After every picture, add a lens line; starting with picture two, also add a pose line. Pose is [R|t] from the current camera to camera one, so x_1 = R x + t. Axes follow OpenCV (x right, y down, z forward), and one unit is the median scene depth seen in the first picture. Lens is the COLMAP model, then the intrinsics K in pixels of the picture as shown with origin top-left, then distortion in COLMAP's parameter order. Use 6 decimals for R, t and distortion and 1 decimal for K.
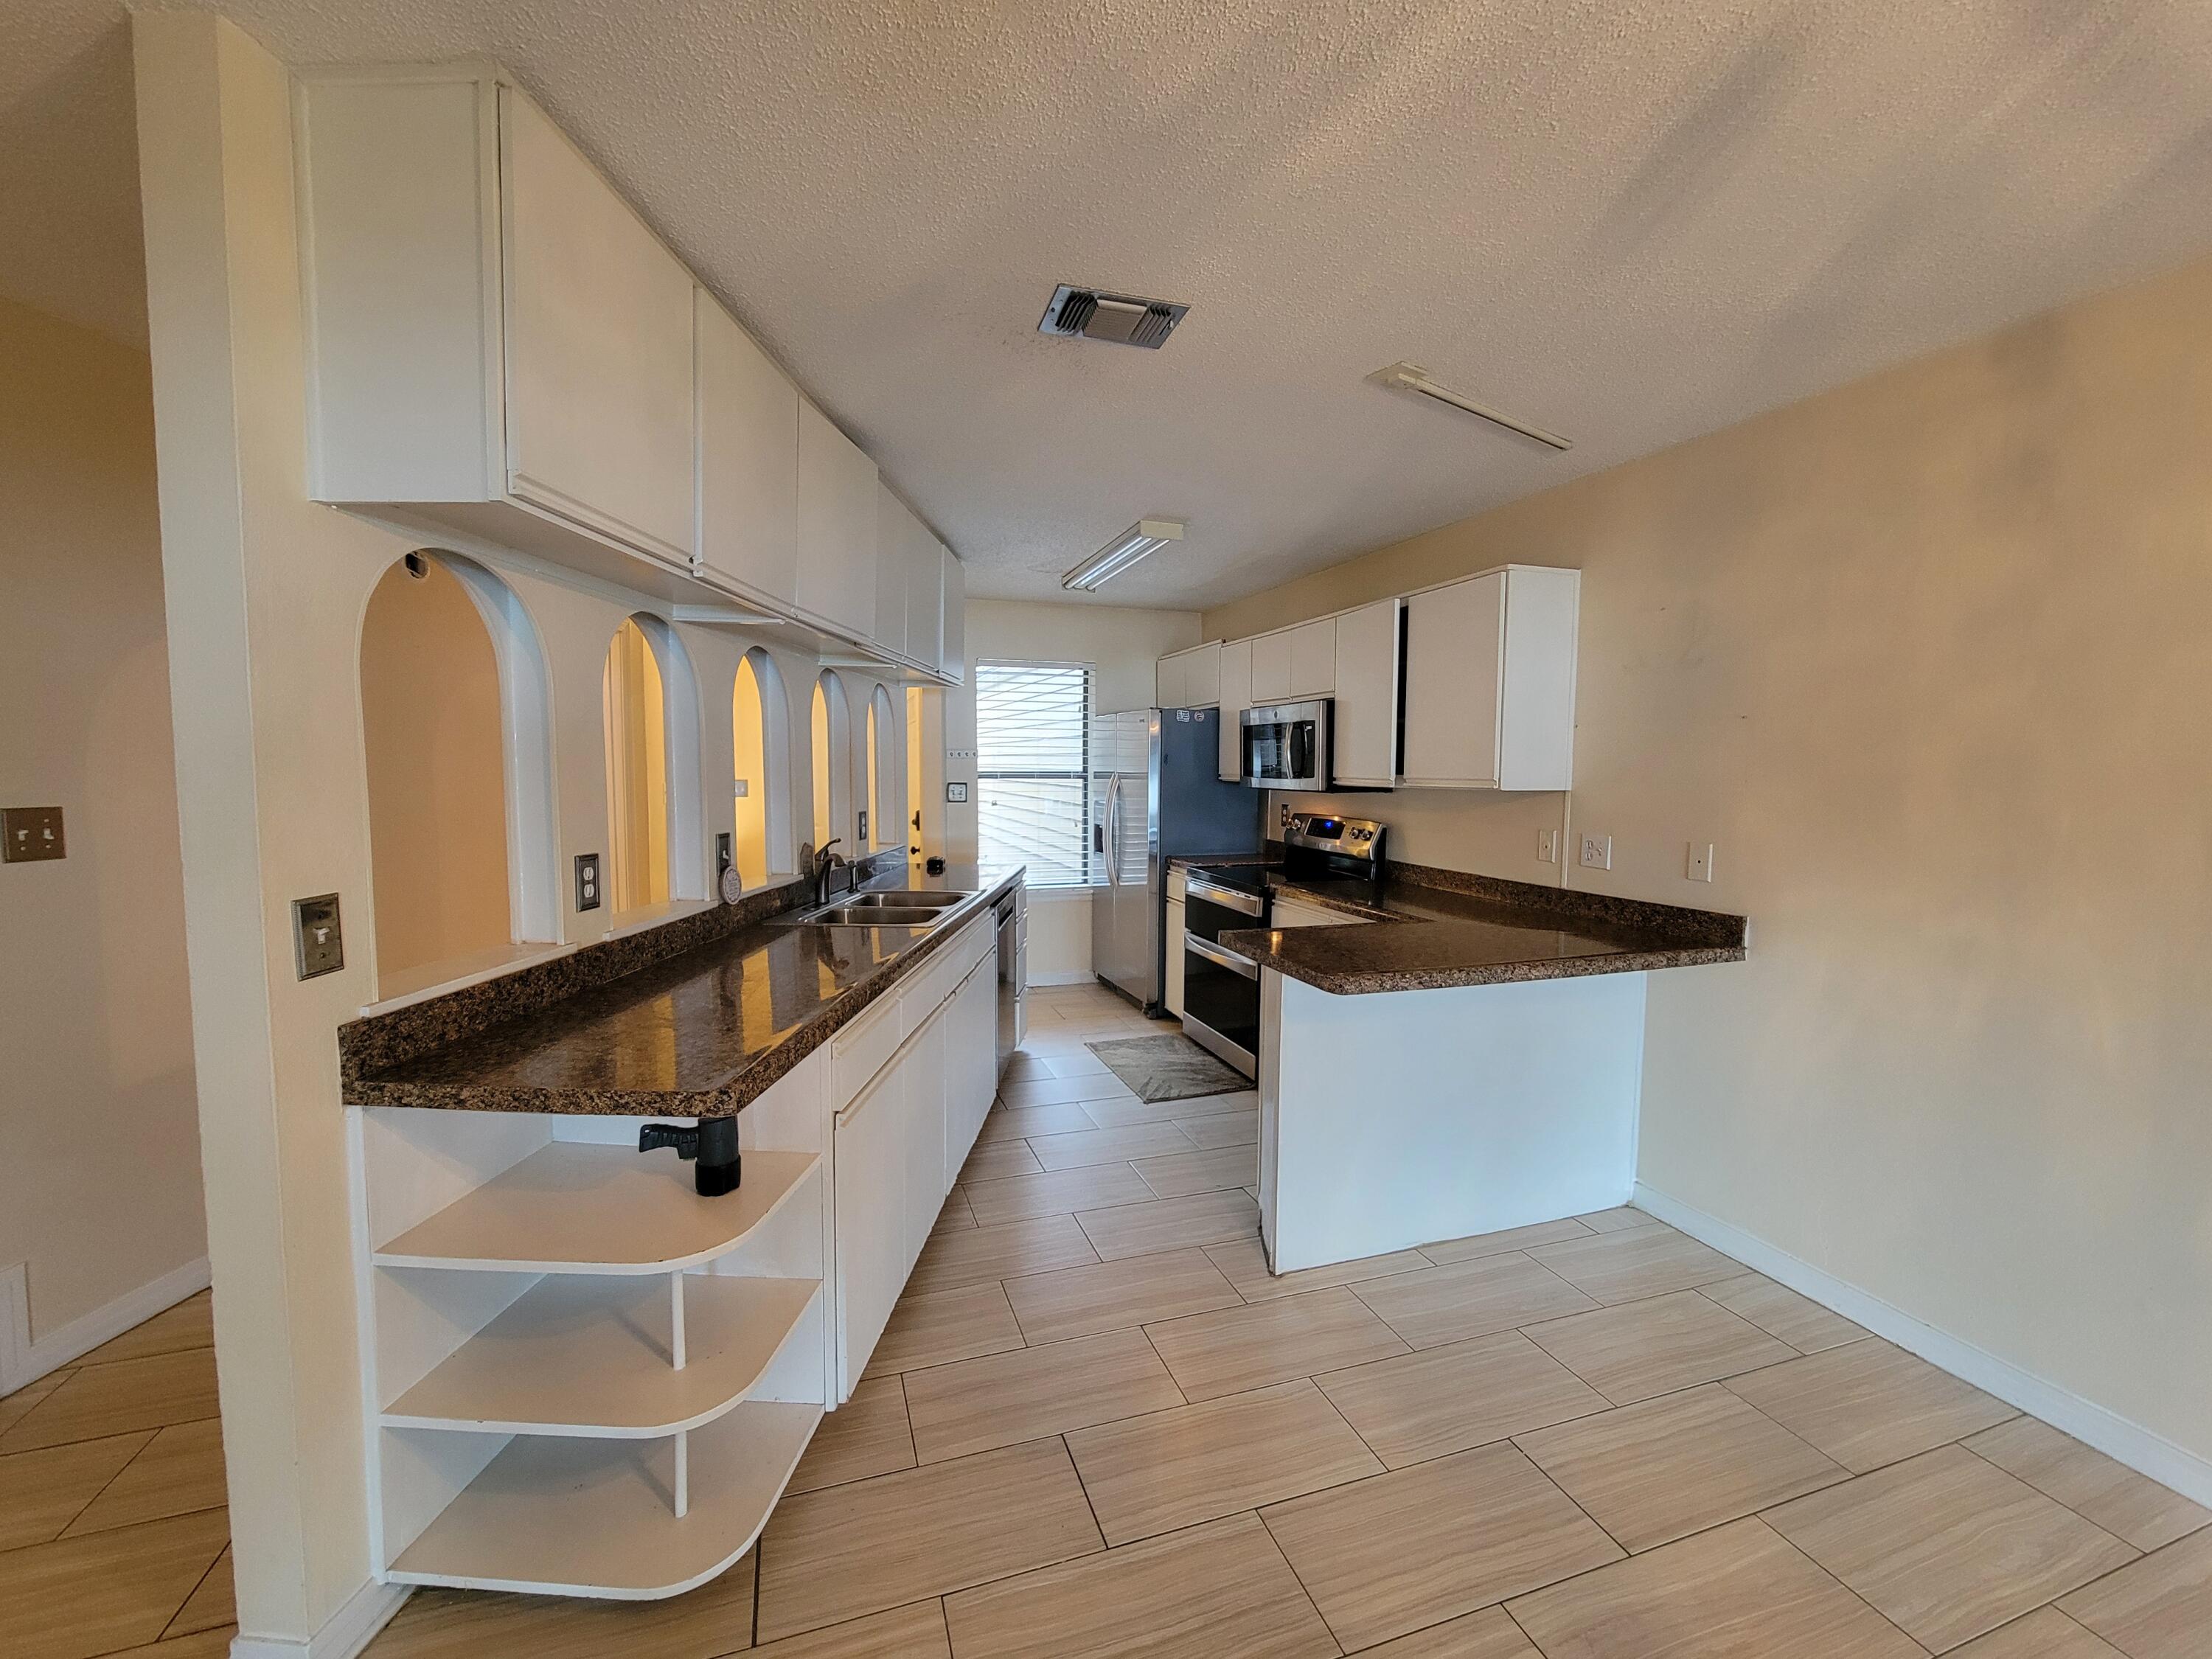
lens RADIAL K [[908.3, 0, 1097.5], [0, 908.3, 834.6], [0, 0, 1]] dist [-0.000747, 0.001358]
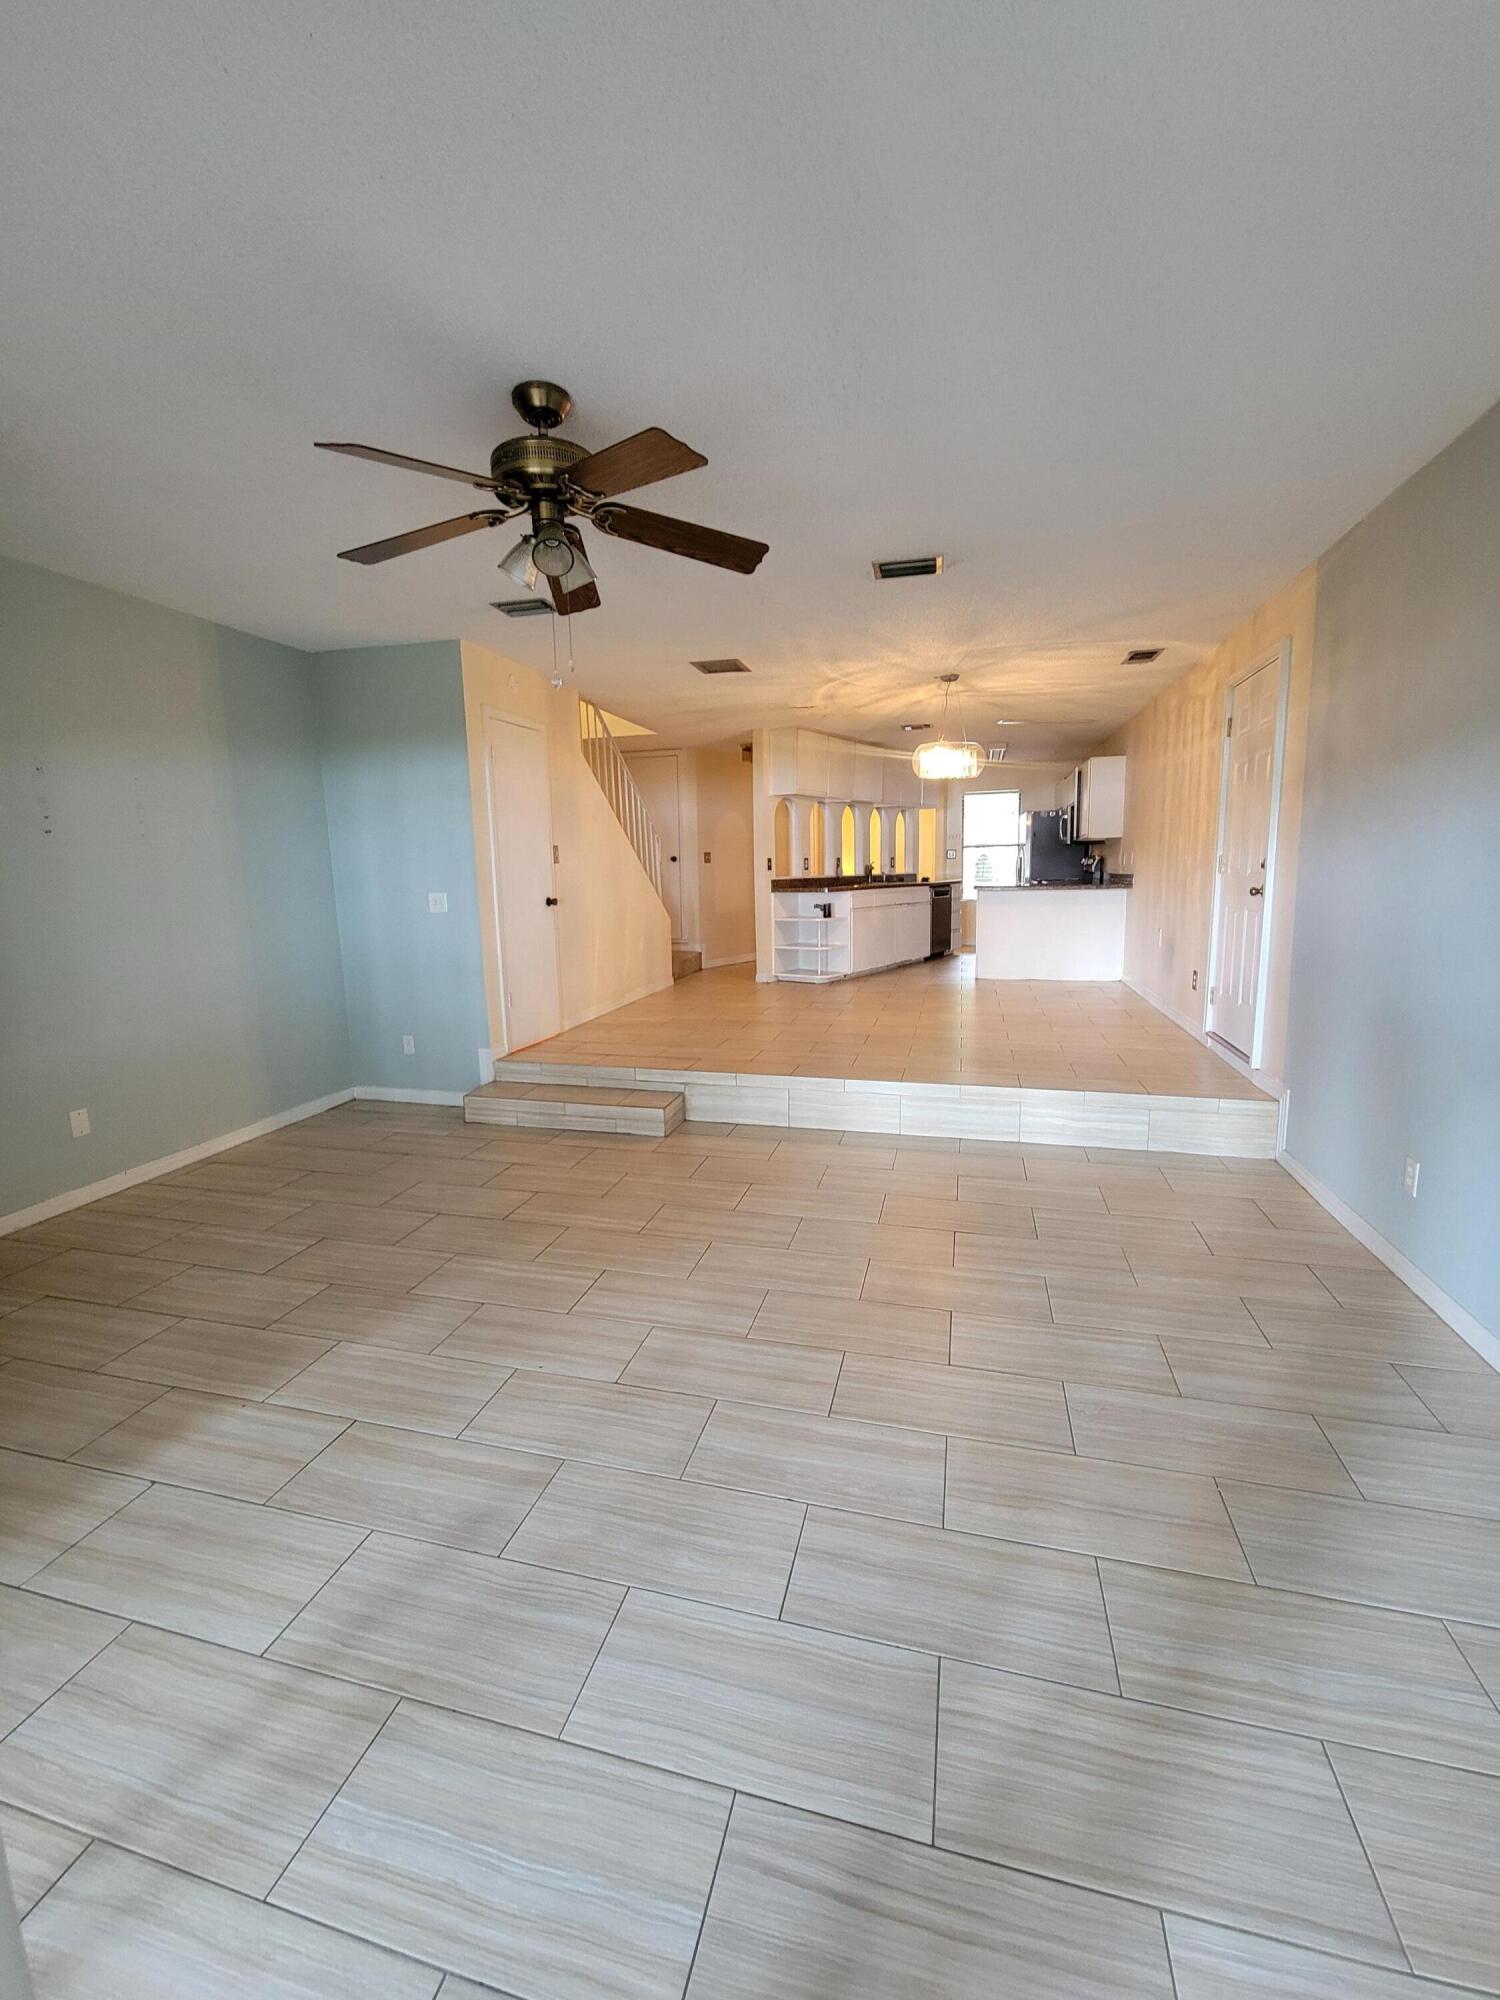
lens RADIAL K [[821.3, 0, 749.7], [0, 821.3, 1005.0], [0, 0, 1]] dist [-0.000747, 0.001358]
pose [[0.831950, 0.066129, -0.550895, 1.451500], [-0.016438, 0.995374, 0.094660, 0.353440], [0.554607, -0.069696, 0.829189, -2.511786]]
